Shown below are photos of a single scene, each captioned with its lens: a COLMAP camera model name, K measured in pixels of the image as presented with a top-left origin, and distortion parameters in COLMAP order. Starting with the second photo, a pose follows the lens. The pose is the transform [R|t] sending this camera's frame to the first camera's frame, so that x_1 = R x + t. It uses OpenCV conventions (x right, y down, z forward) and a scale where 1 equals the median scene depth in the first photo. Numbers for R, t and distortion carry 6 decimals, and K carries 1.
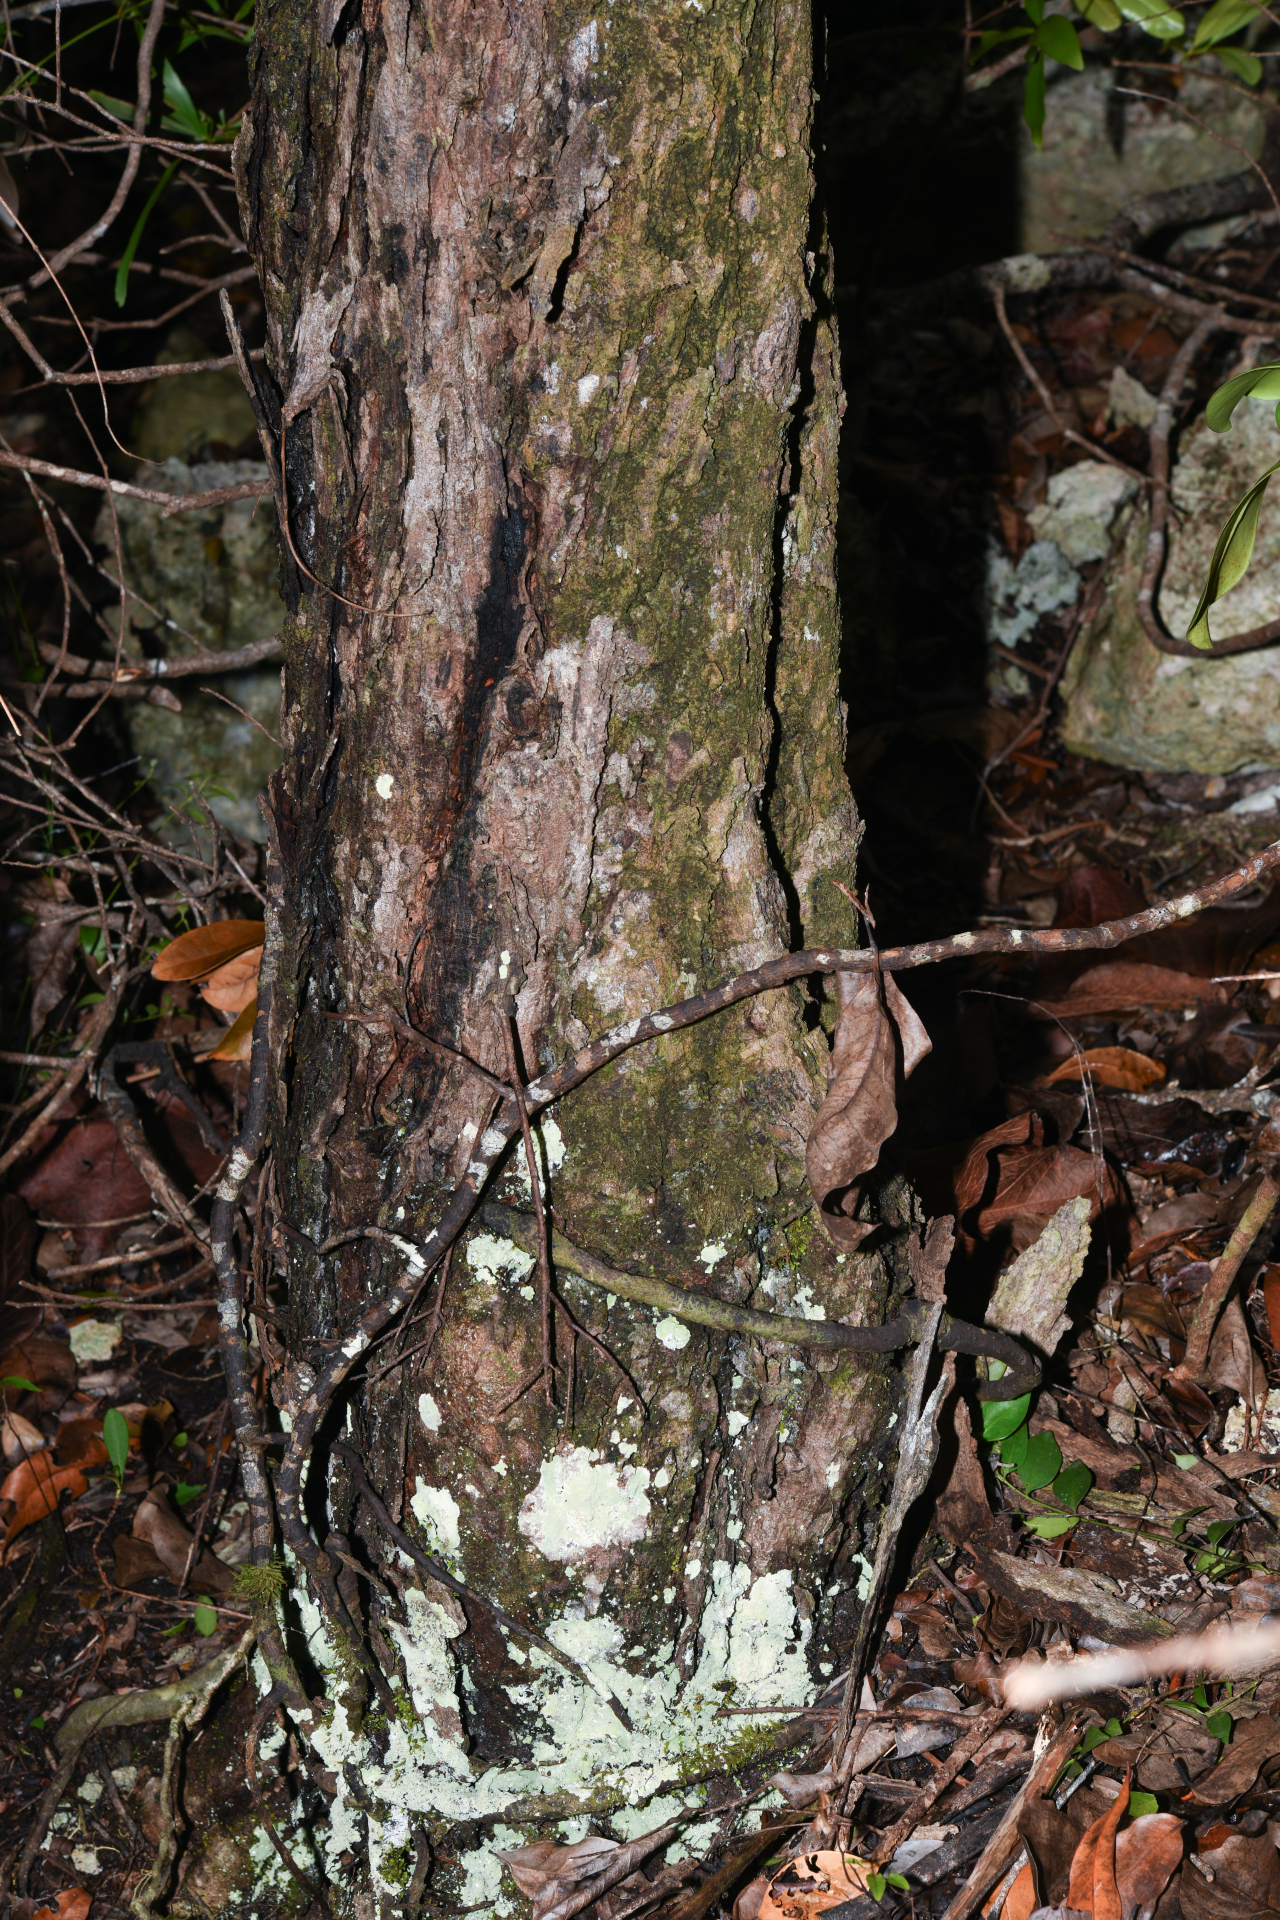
lens RADIAL K [[3366.9, 0, 640.0], [0, 3366.9, 960.0], [0, 0, 1]] dist [-0.002431, 0.593762]
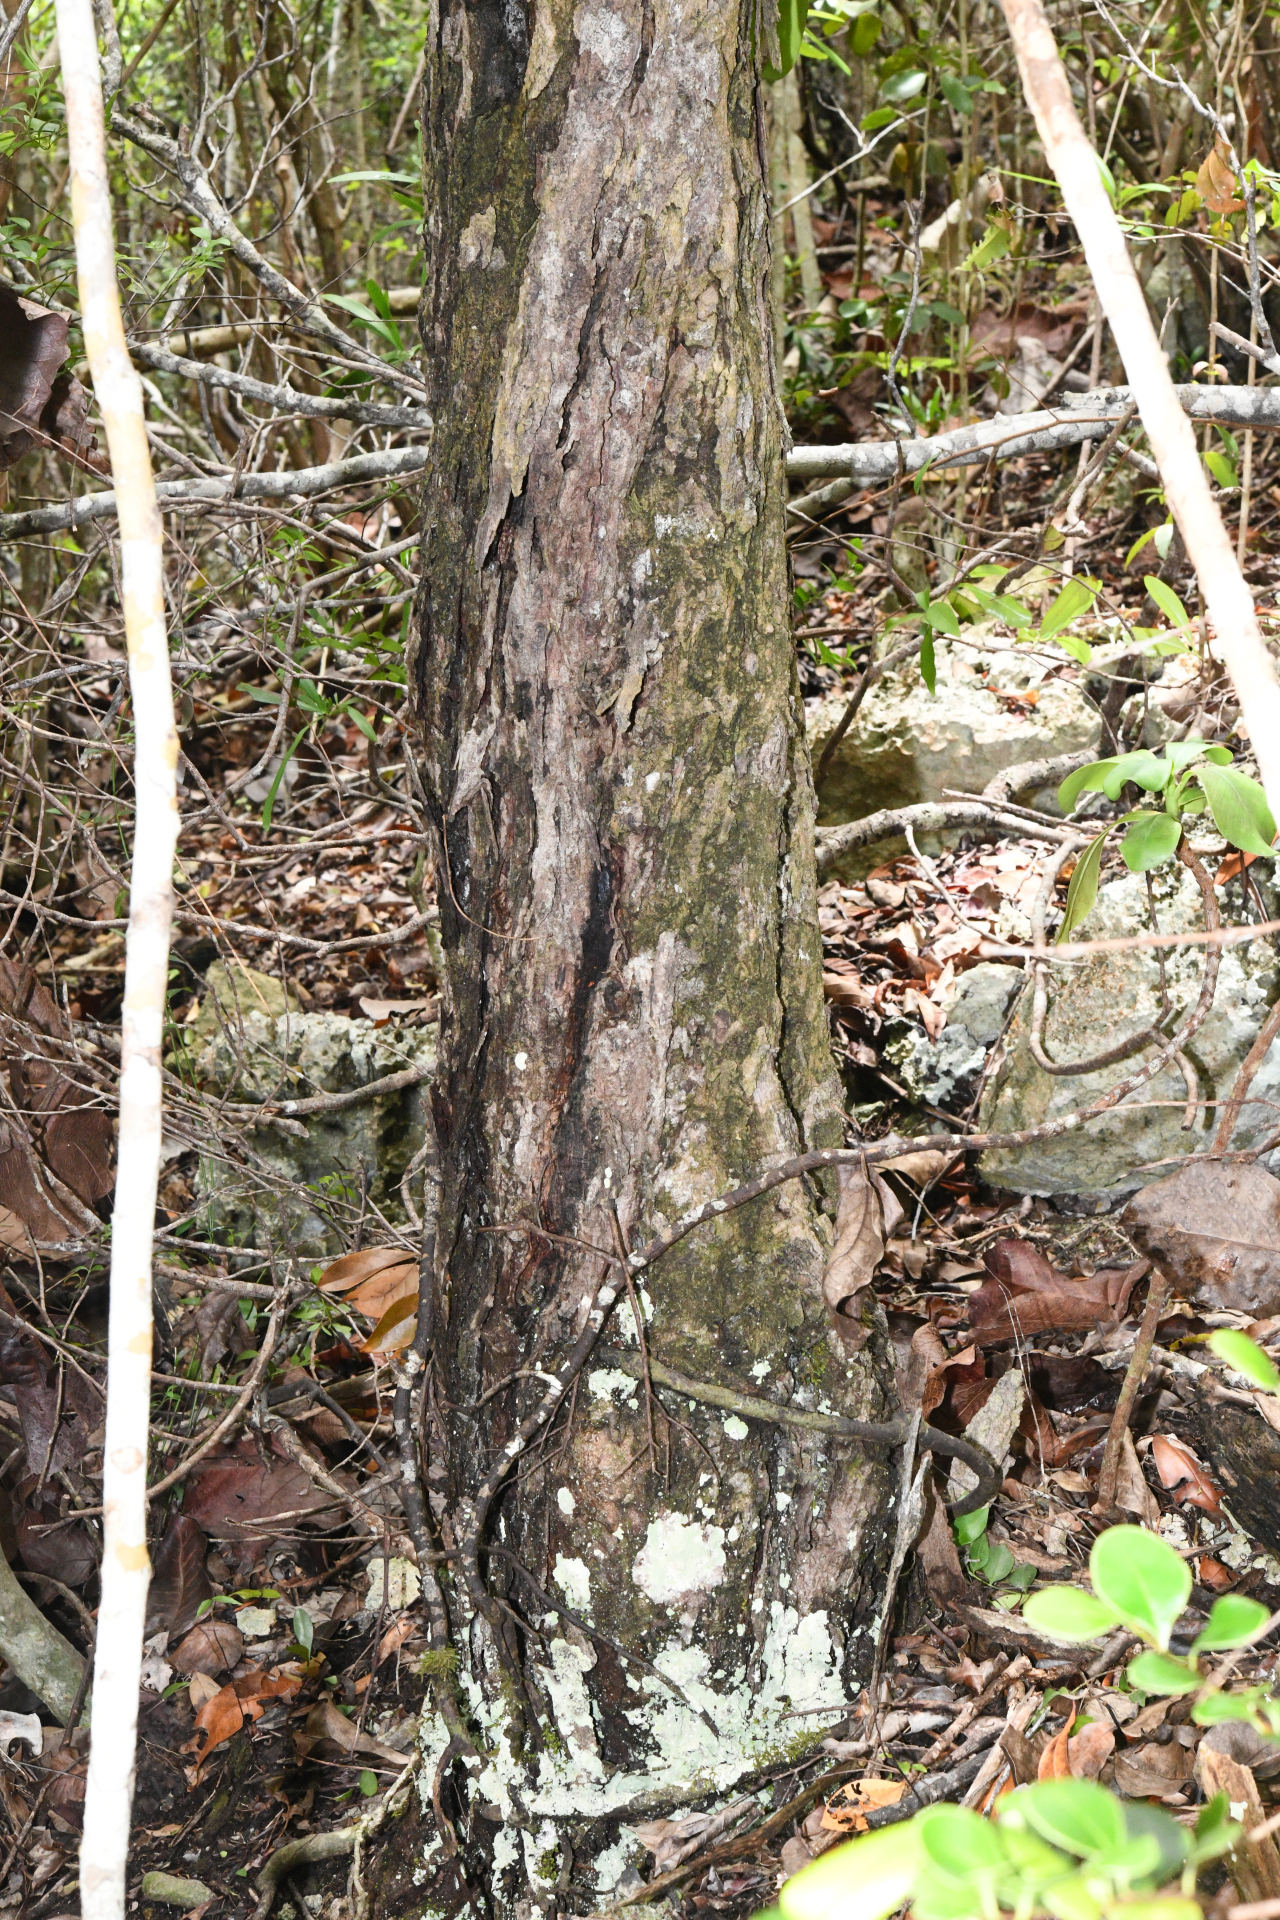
lens RADIAL K [[3366.9, 0, 640.0], [0, 3366.9, 960.0], [0, 0, 1]] dist [-0.002431, 0.593762]
pose [[0.998742, -0.039553, 0.030831, -0.066976], [0.045492, 0.973280, -0.225068, 0.236337], [-0.021105, 0.226187, 0.973855, -0.436729]]
